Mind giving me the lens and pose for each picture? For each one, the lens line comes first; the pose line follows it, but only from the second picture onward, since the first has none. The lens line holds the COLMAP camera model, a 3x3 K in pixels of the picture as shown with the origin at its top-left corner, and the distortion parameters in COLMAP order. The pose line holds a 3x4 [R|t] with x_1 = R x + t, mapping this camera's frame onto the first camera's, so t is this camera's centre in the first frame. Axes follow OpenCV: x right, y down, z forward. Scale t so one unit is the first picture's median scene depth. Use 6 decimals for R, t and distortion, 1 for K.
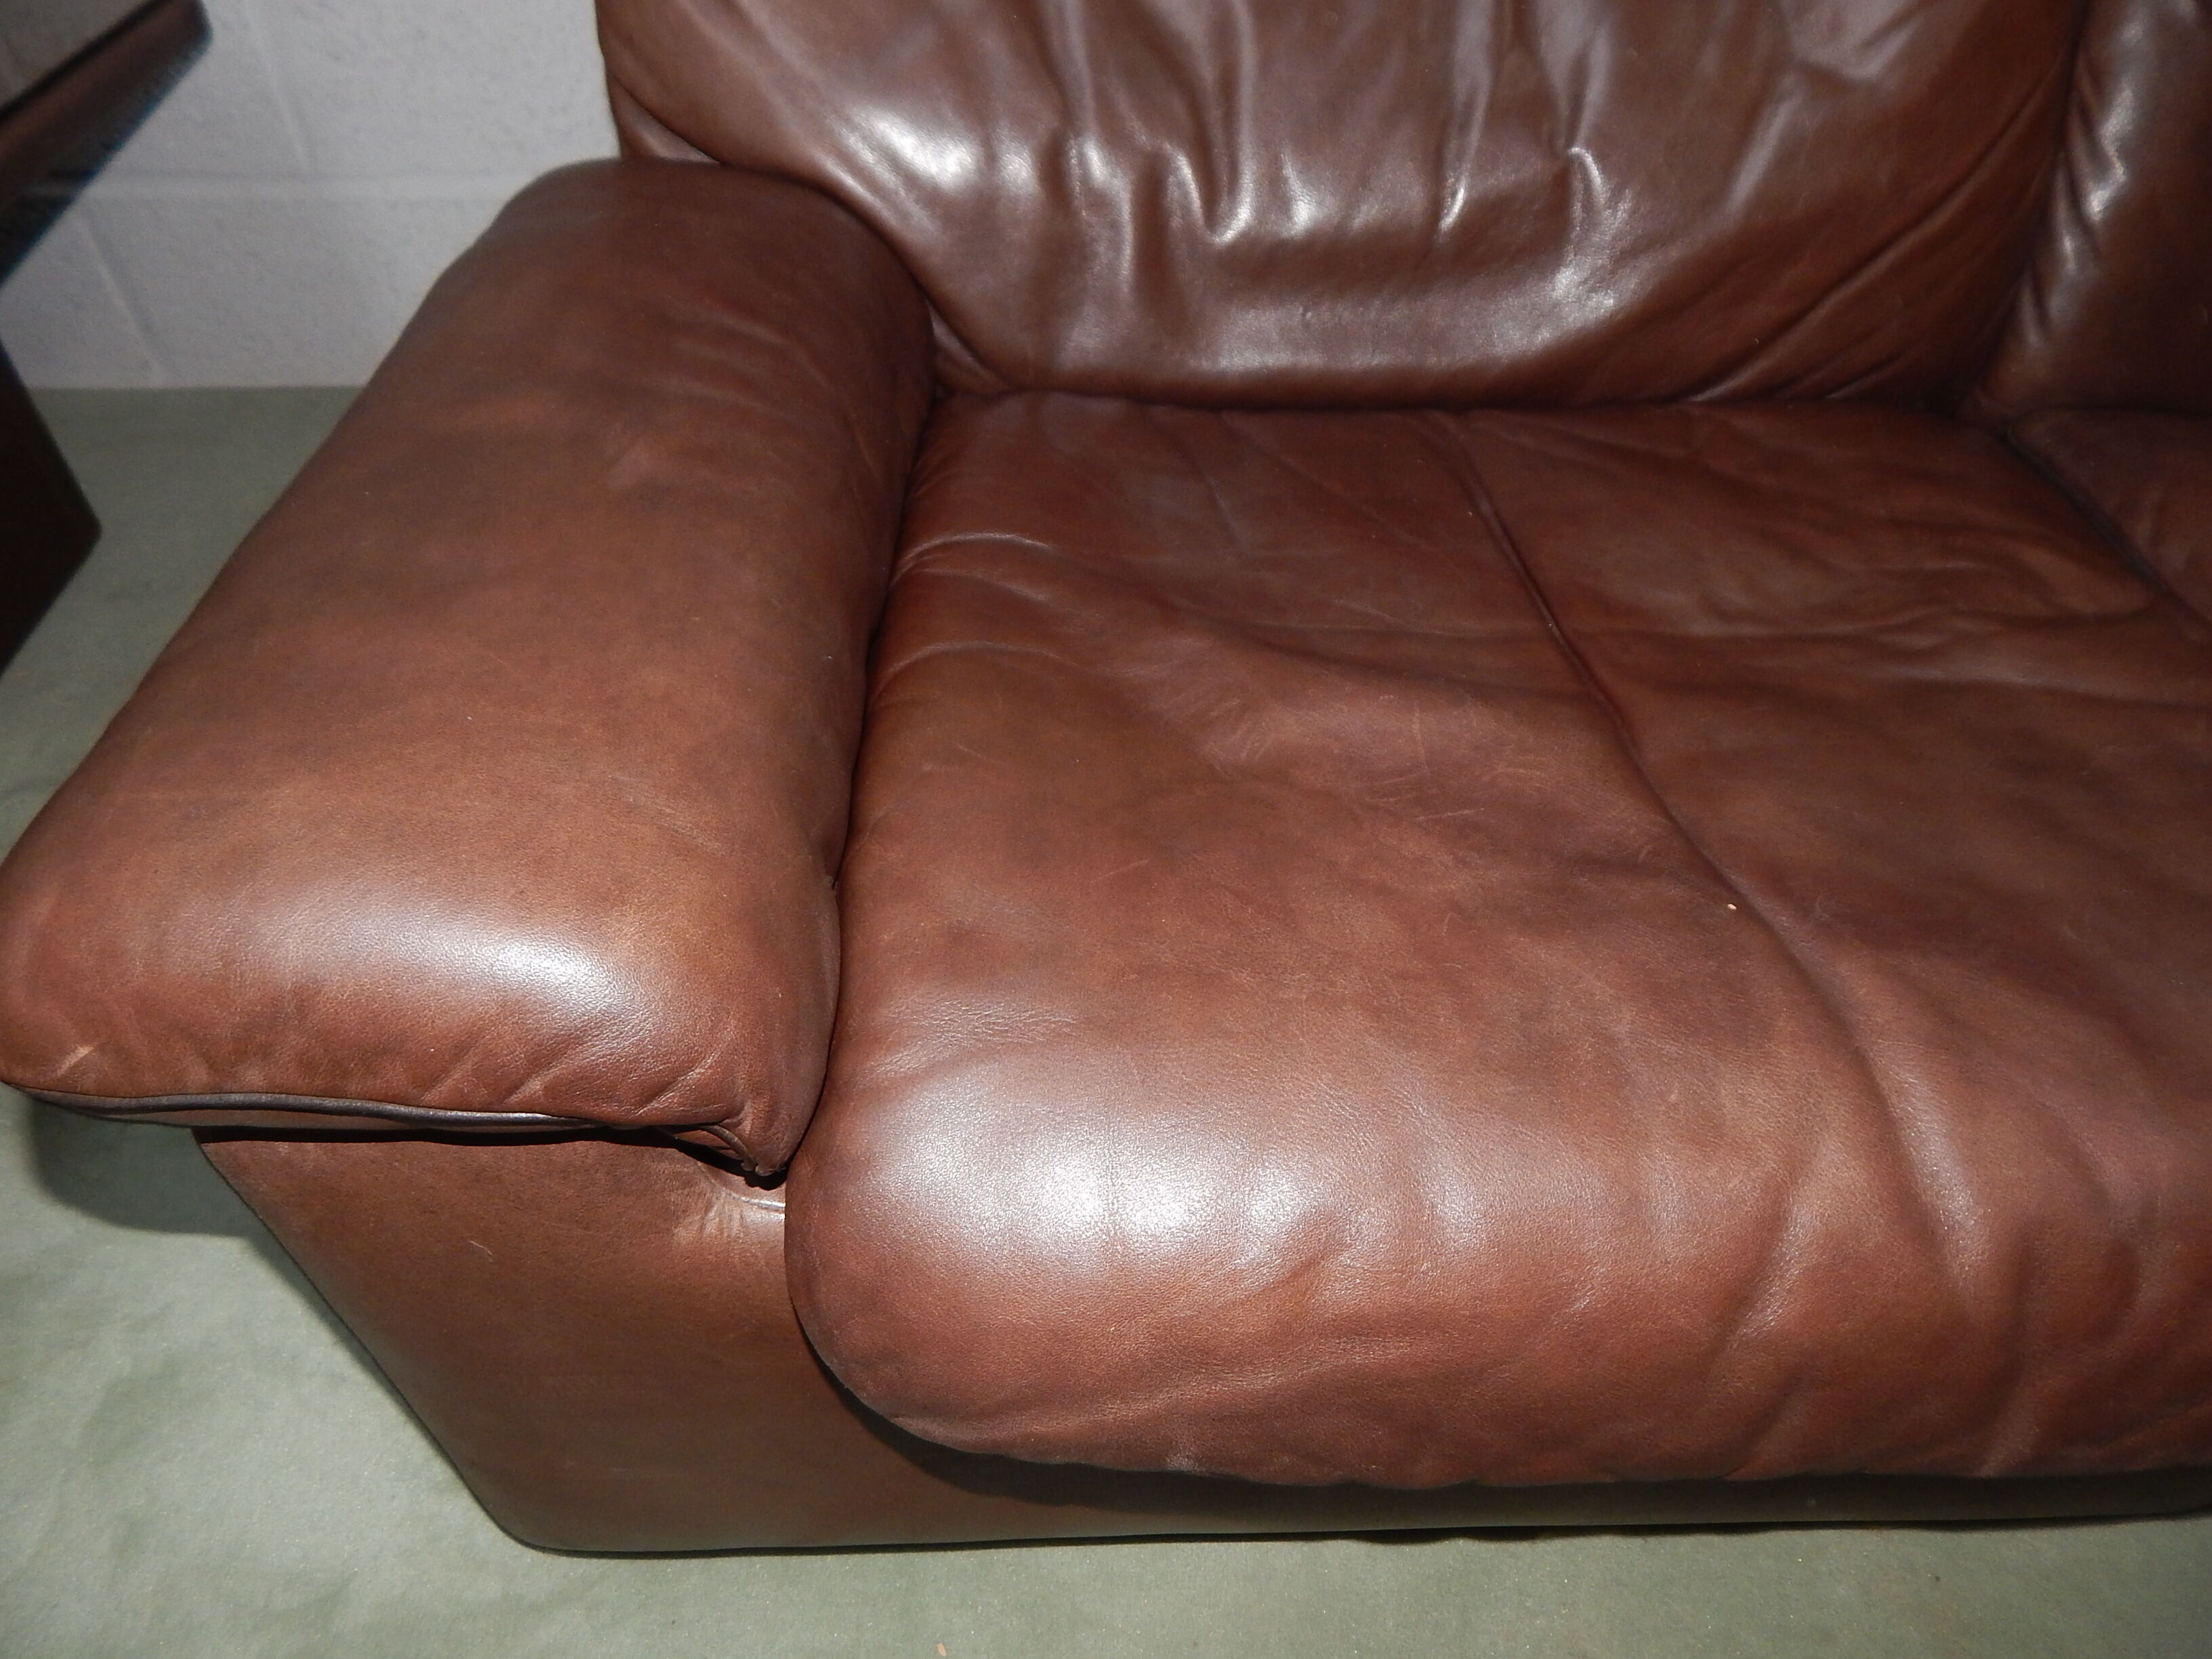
lens RADIAL K [[1457.2, 0, 1106.4], [0, 1457.2, 833.9], [0, 0, 1]] dist [-0.005631, -0.002769]
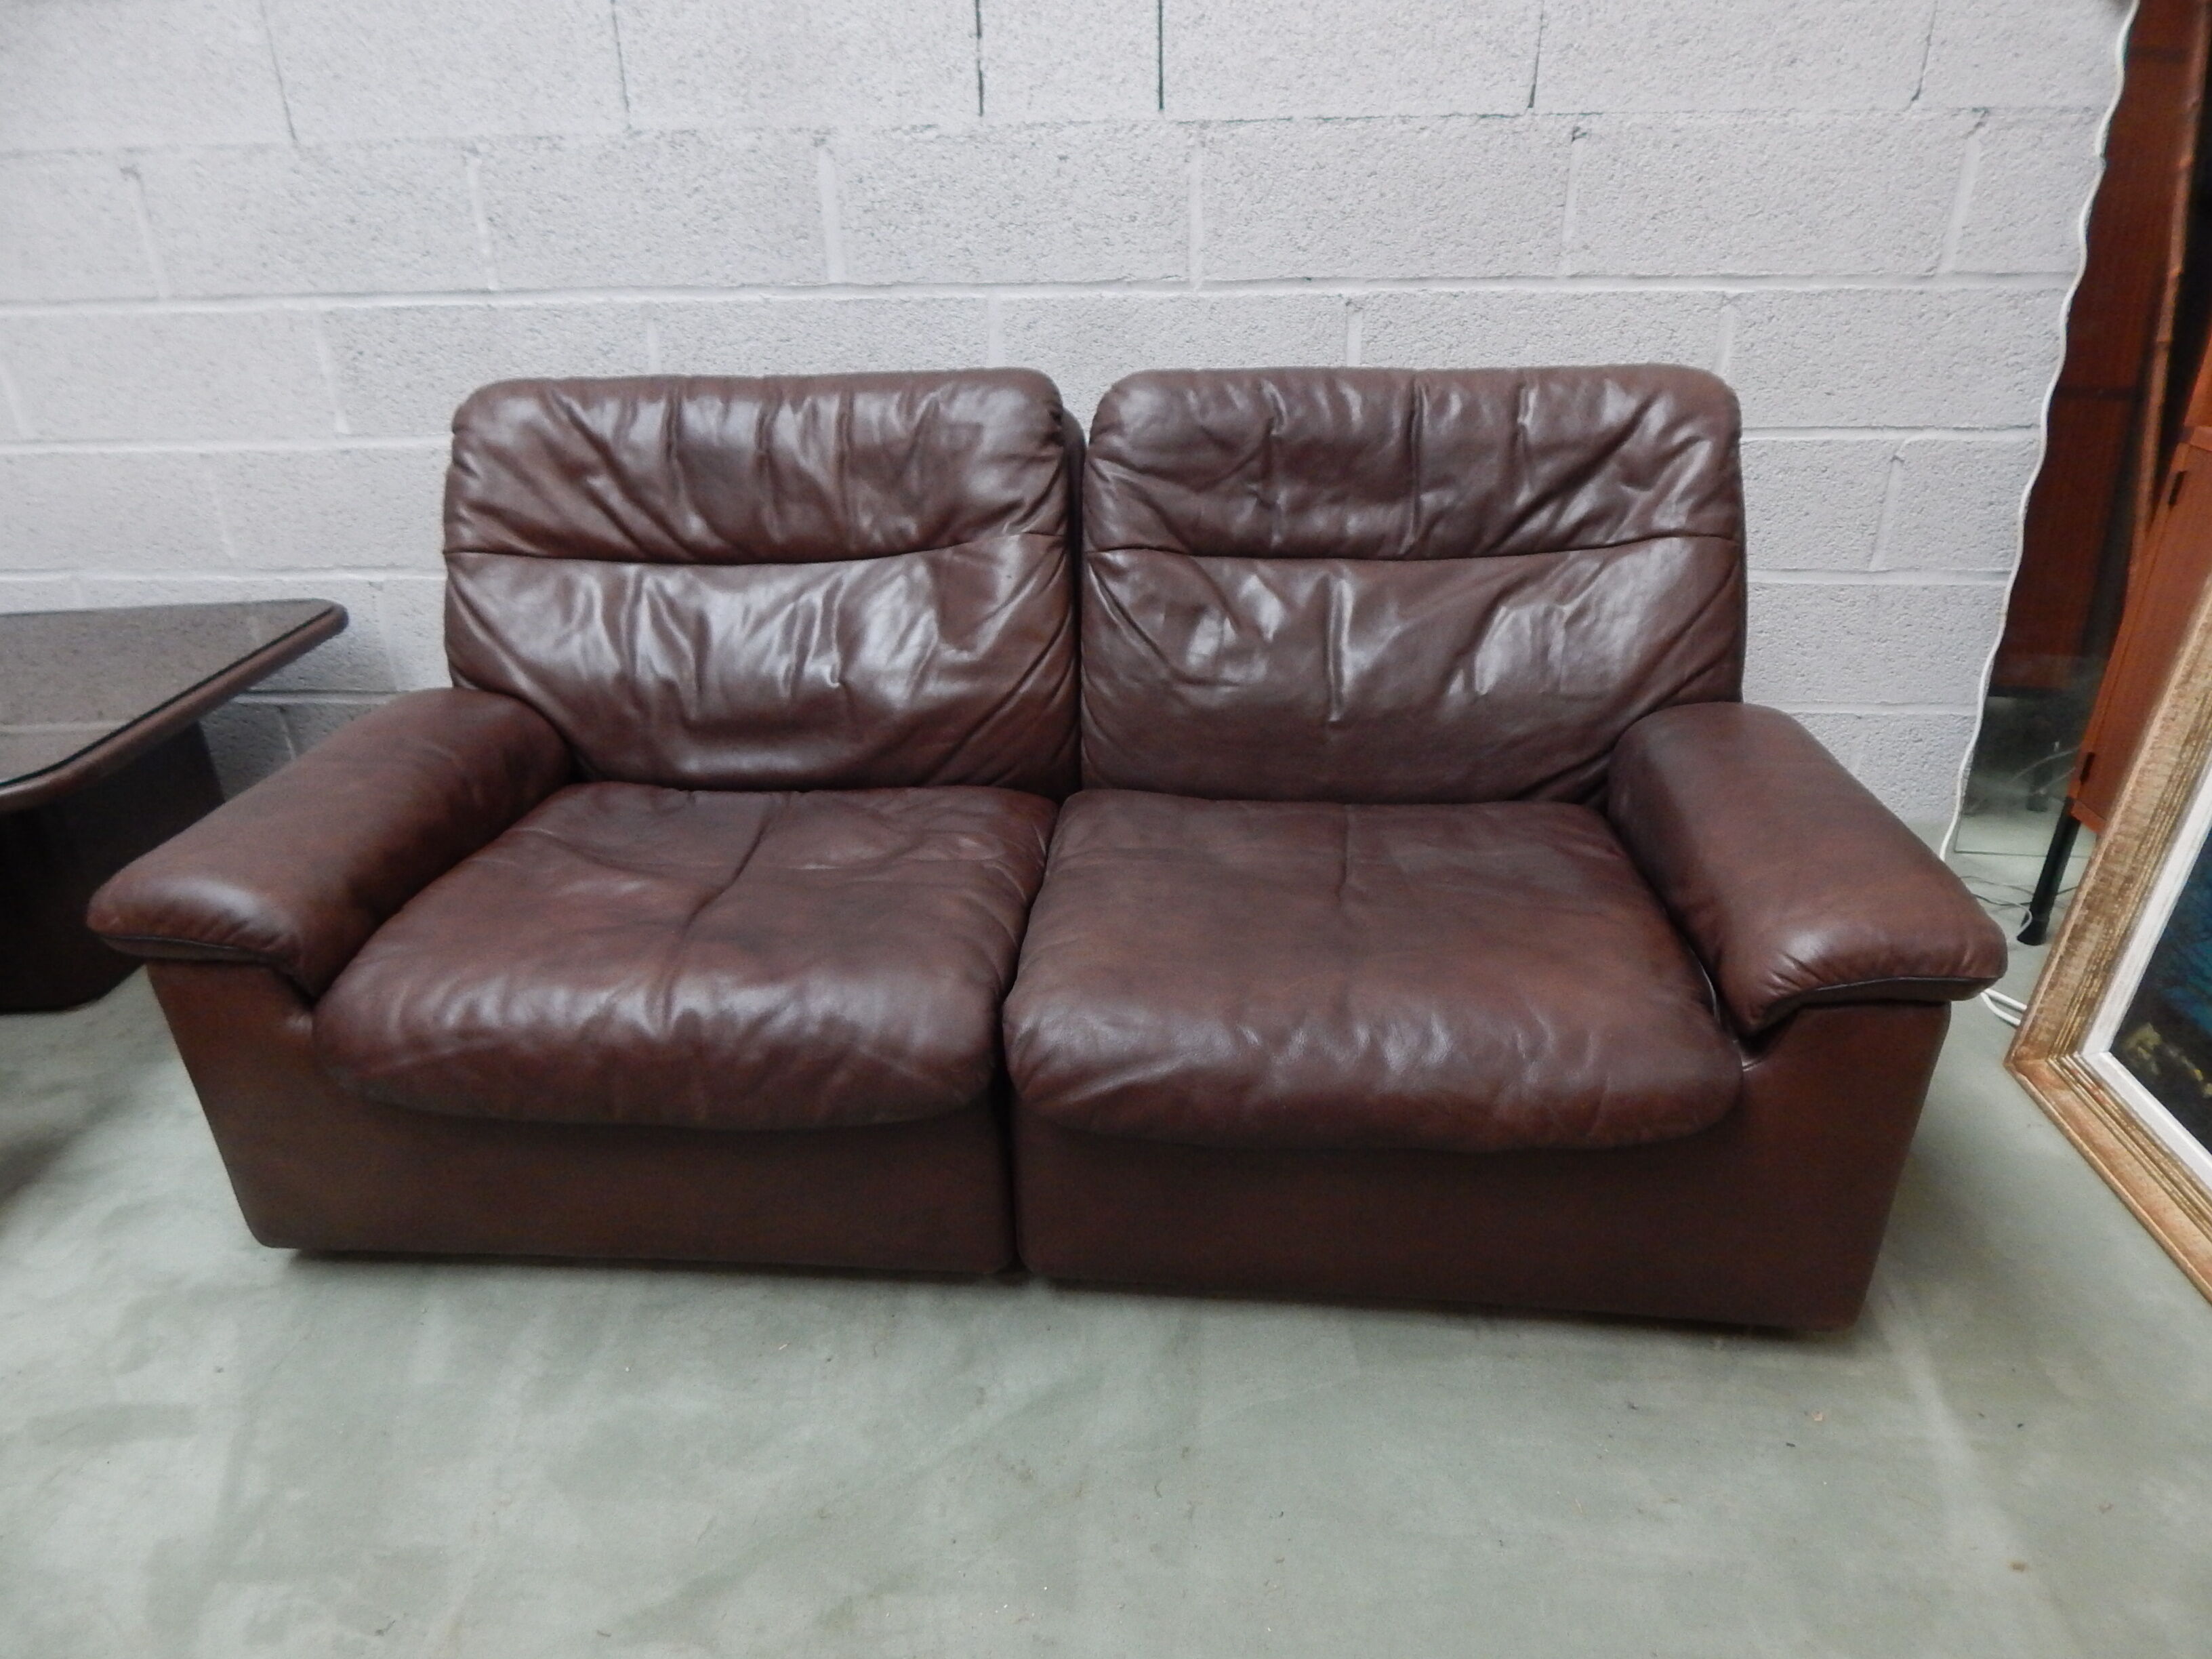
lens RADIAL K [[1461.1, 0, 1106.0], [0, 1461.1, 829.5], [0, 0, 1]] dist [-0.005835, -0.001033]
pose [[0.991045, 0.007178, -0.133336, 1.235880], [-0.049541, 0.947049, -0.317243, 0.539613], [0.123998, 0.321008, 0.938924, -1.209561]]
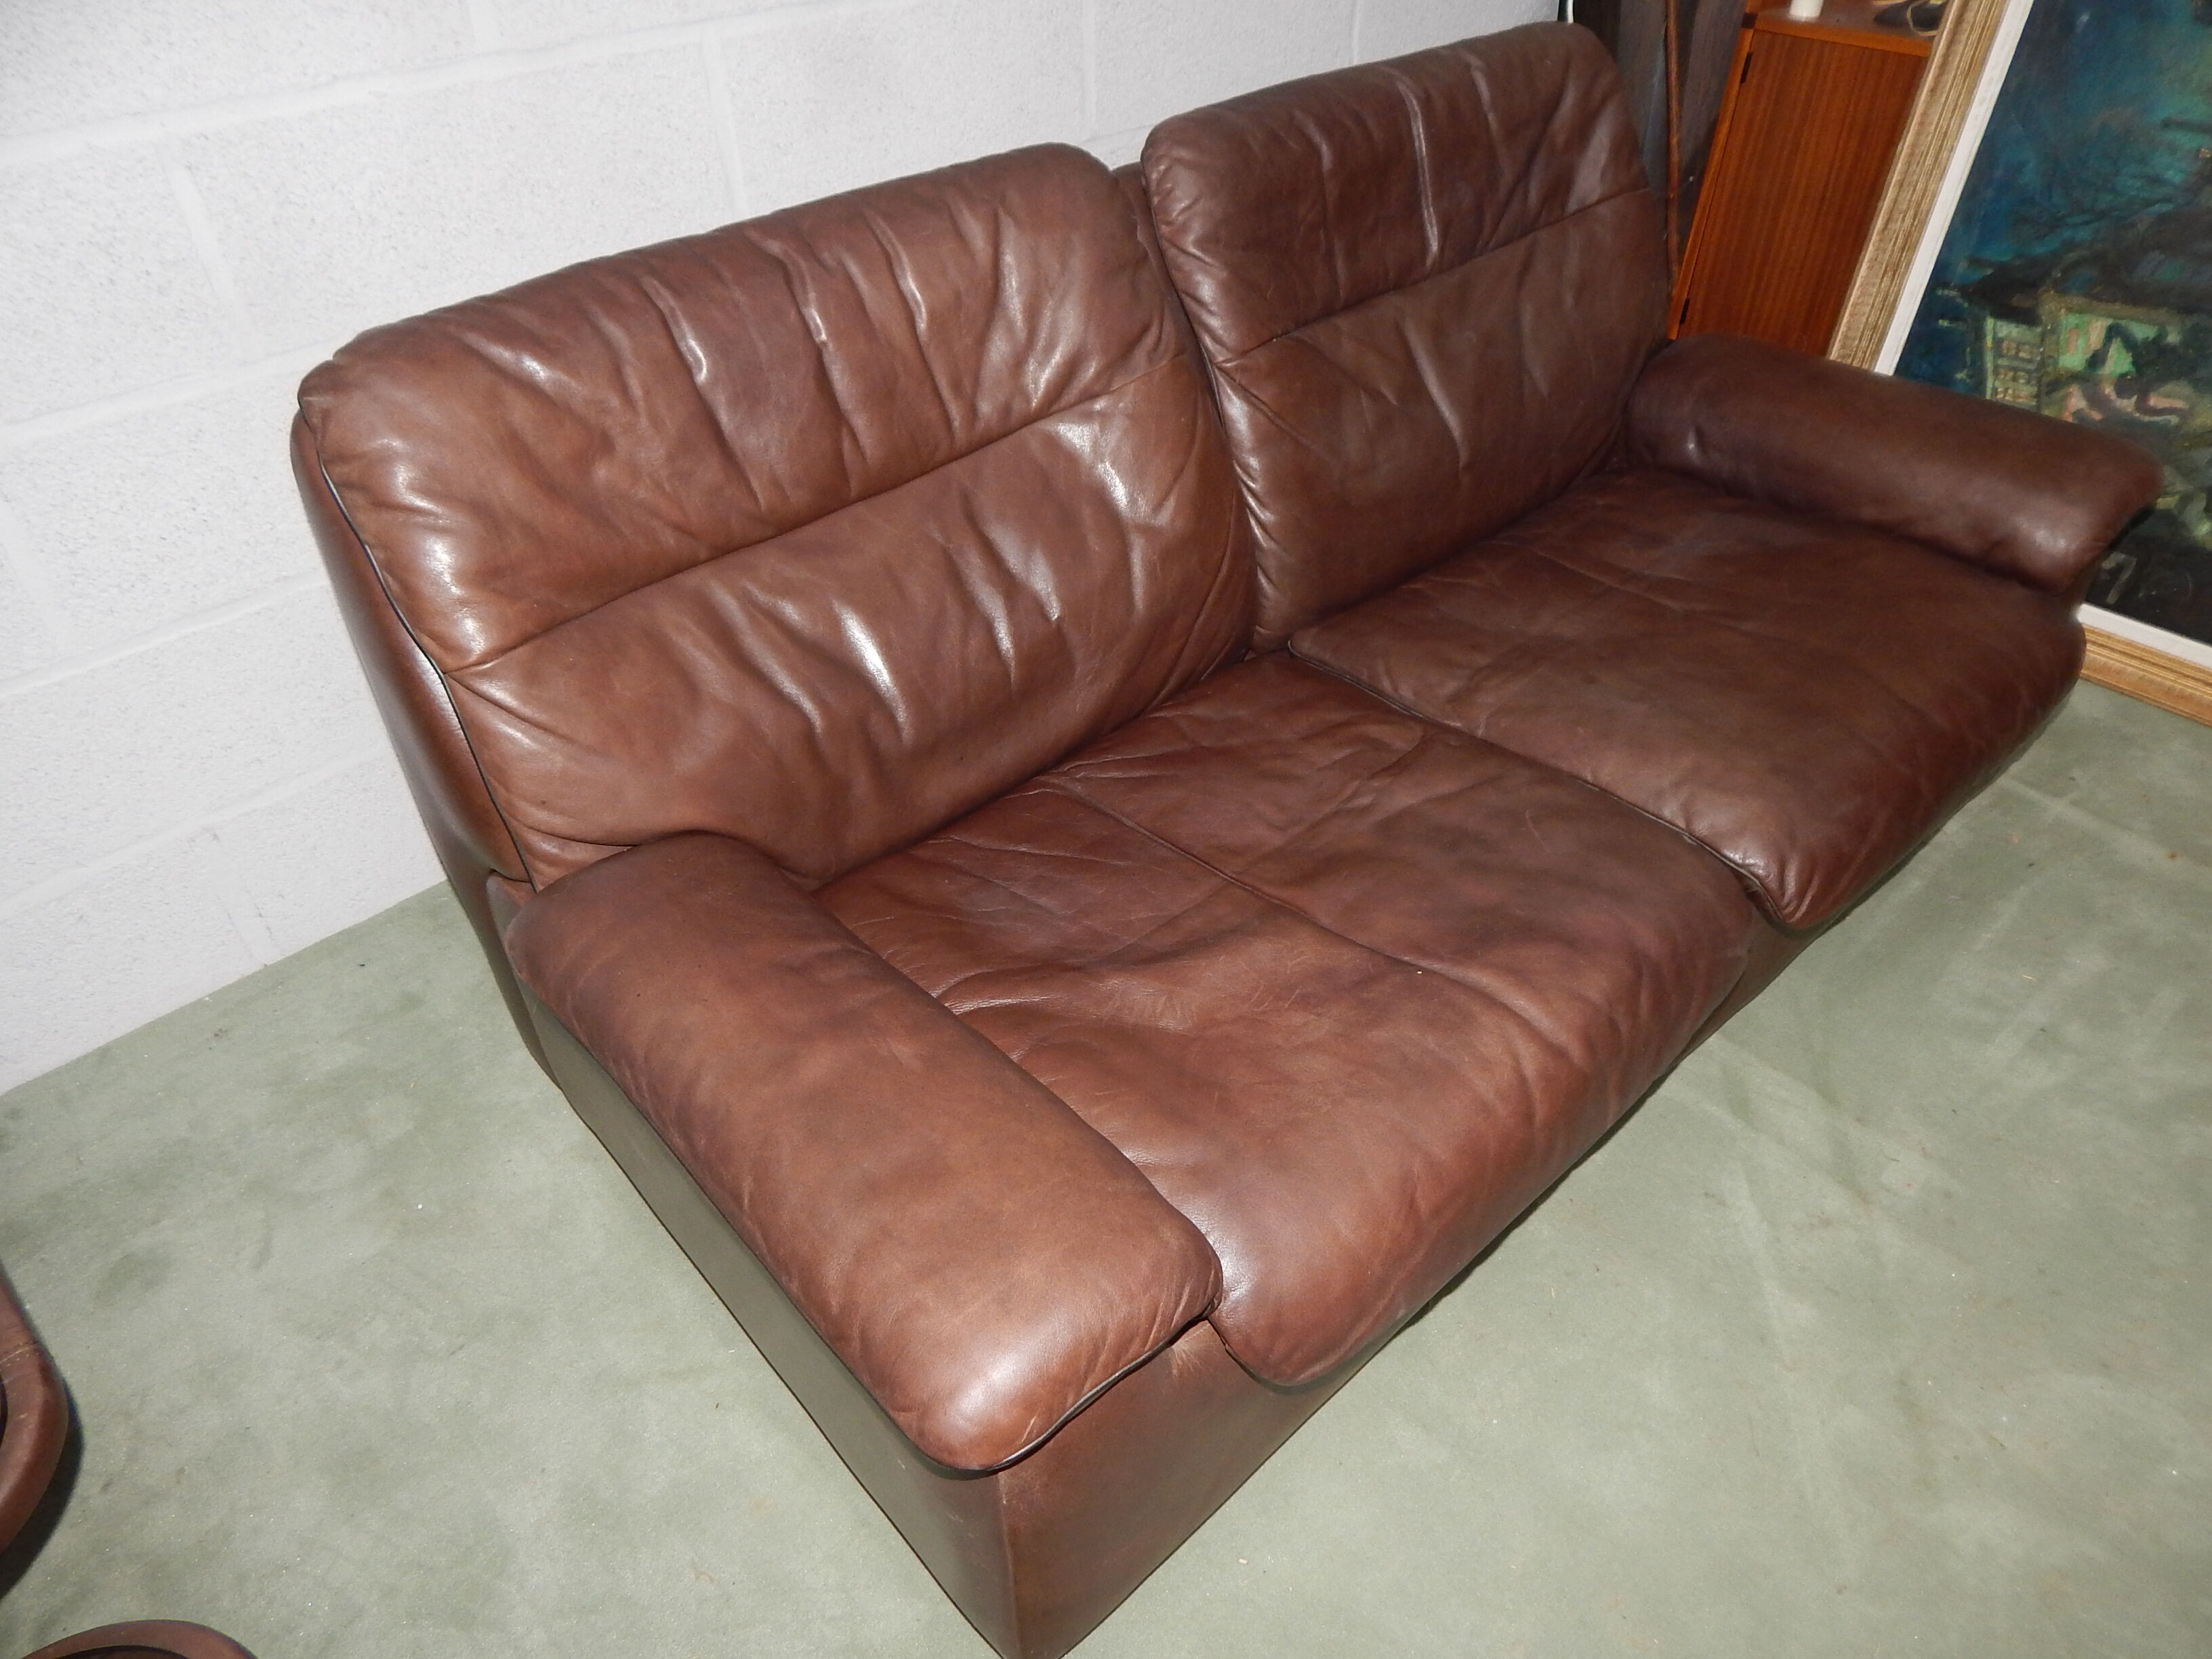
lens RADIAL K [[1461.1, 0, 1106.0], [0, 1461.1, 829.5], [0, 0, 1]] dist [-0.005835, -0.001033]
pose [[0.759458, -0.444123, 0.475371, -0.692513], [0.475390, 0.877692, 0.060509, -0.386572], [-0.444103, 0.180033, 0.877702, -0.613204]]
